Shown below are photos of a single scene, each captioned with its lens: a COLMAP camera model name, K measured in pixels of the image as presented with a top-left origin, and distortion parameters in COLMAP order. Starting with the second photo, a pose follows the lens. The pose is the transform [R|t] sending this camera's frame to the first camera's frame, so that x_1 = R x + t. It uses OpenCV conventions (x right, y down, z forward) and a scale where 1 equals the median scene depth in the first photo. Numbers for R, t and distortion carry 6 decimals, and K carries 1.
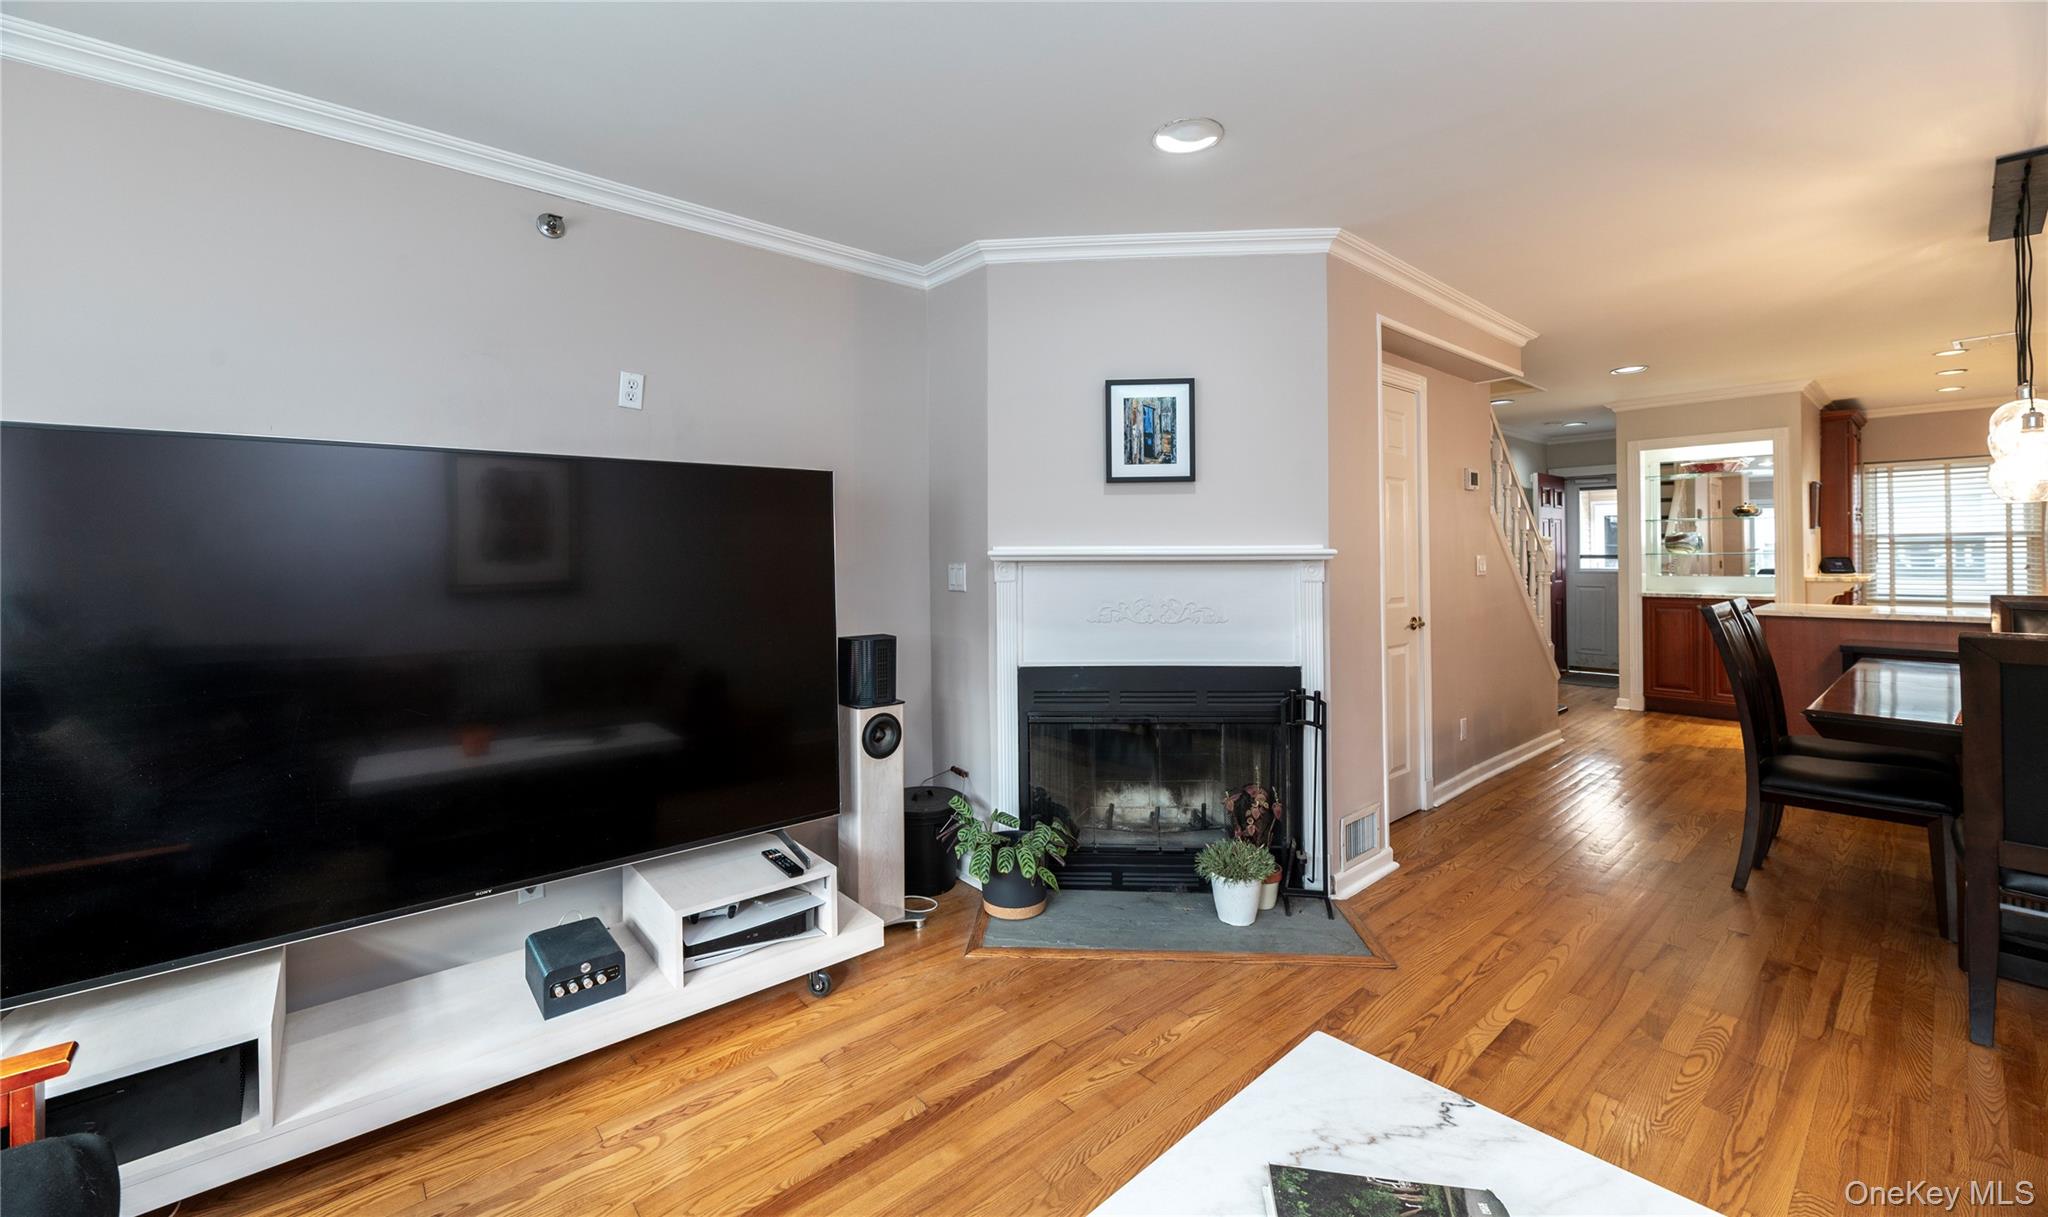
lens RADIAL K [[813.8, 0, 1019.4], [0, 813.8, 550.4], [0, 0, 1]] dist [0.000435, 0.000237]
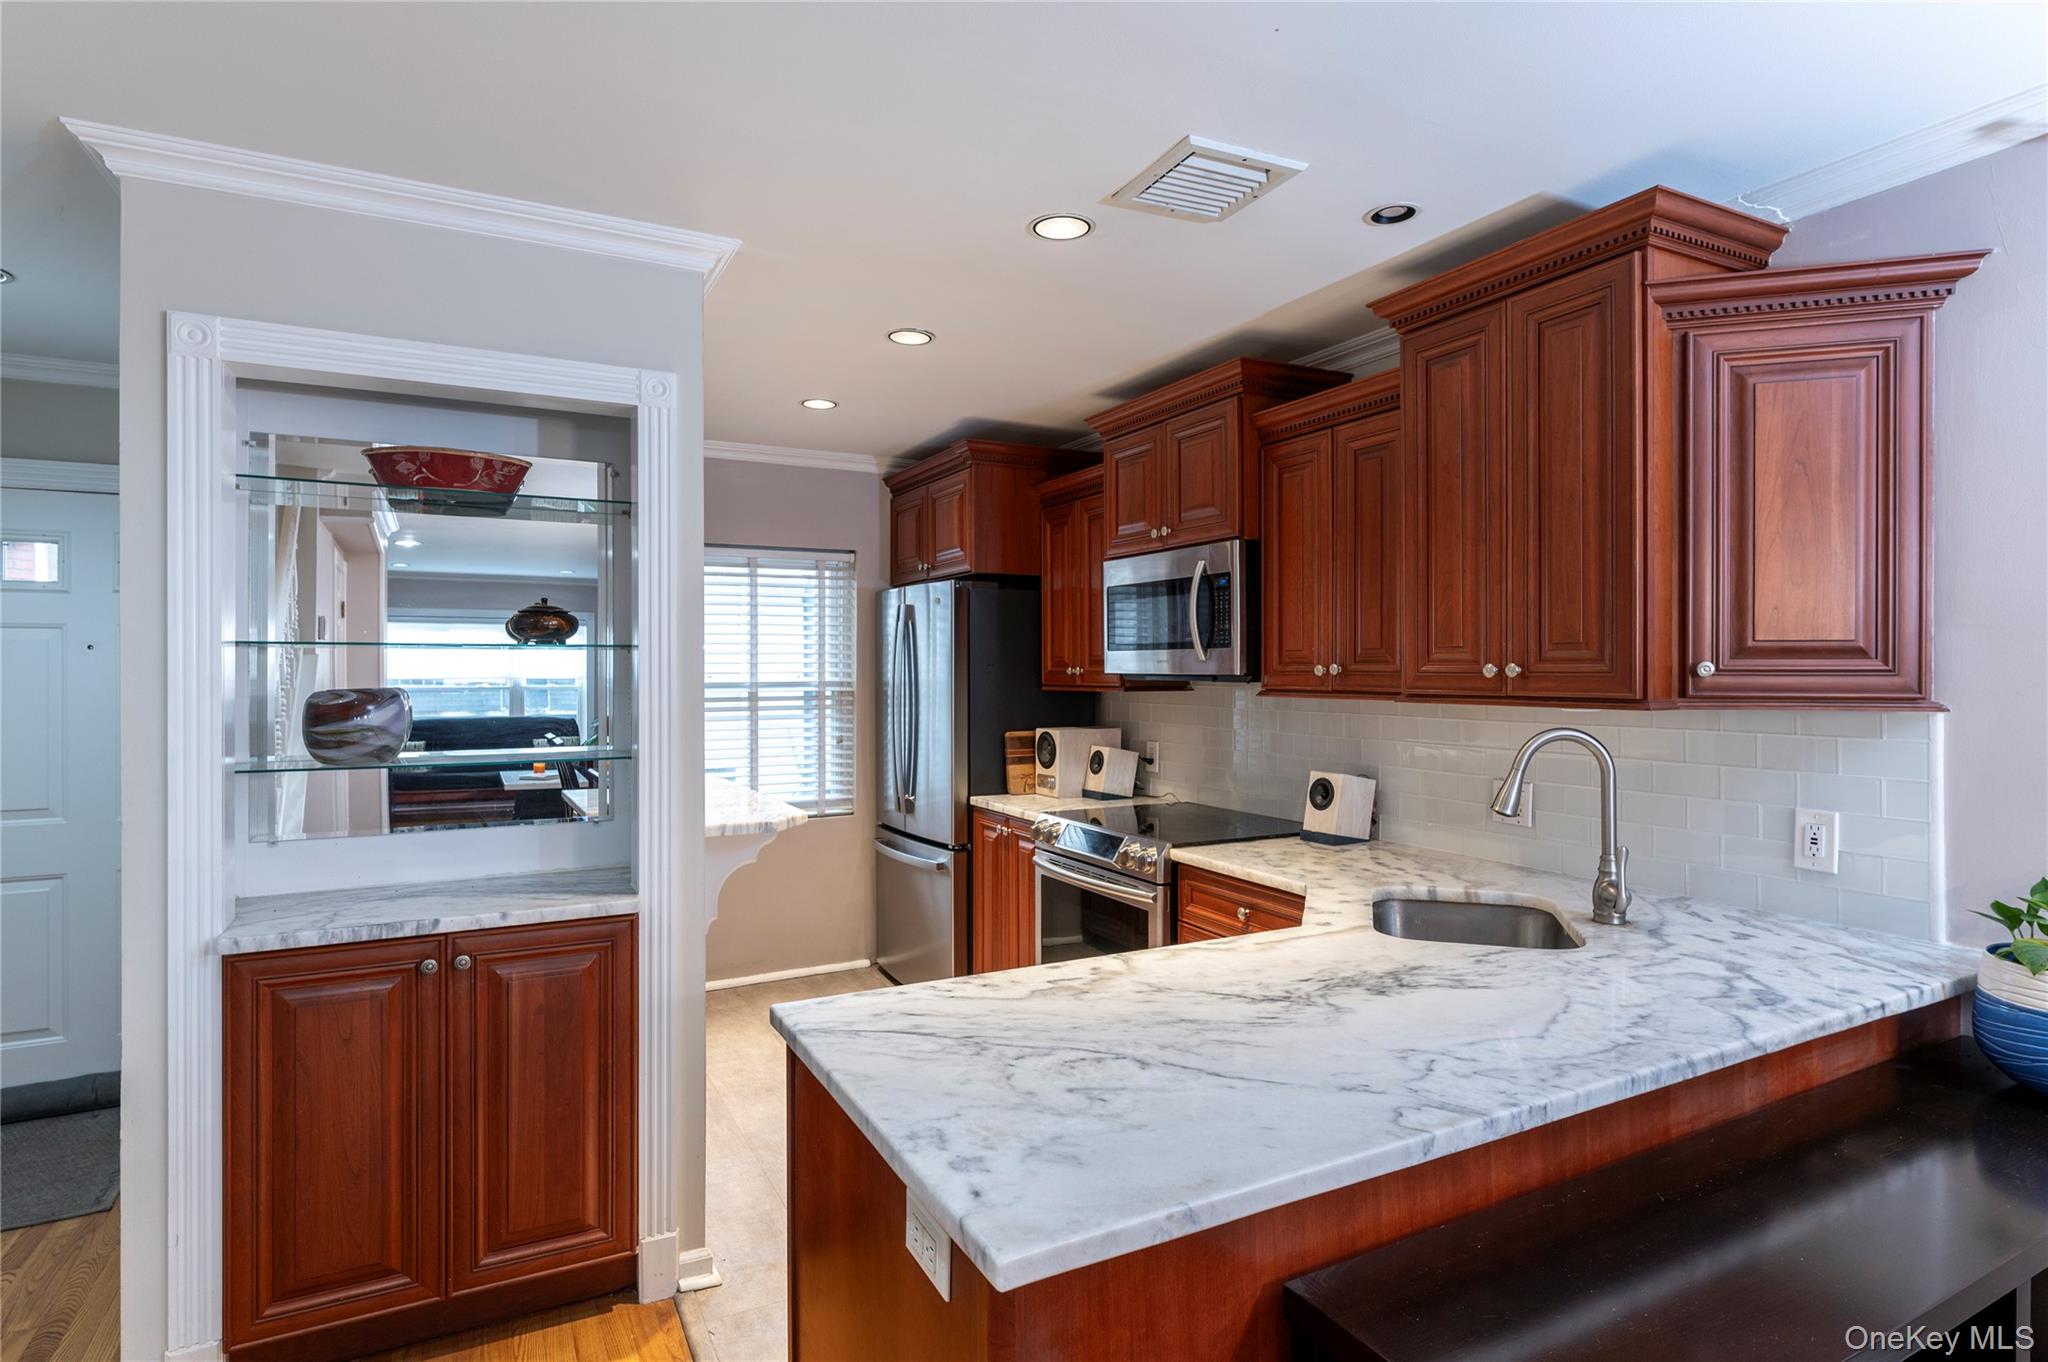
lens RADIAL K [[1053.7, 0, 1017.1], [0, 1053.7, 668.7], [0, 0, 1]] dist [-0.000499, -0.001647]
pose [[0.237456, 0.008886, 0.971358, 0.966949], [-0.005604, 0.999954, -0.007777, -0.052154], [-0.971382, -0.003597, 0.237495, 1.304958]]
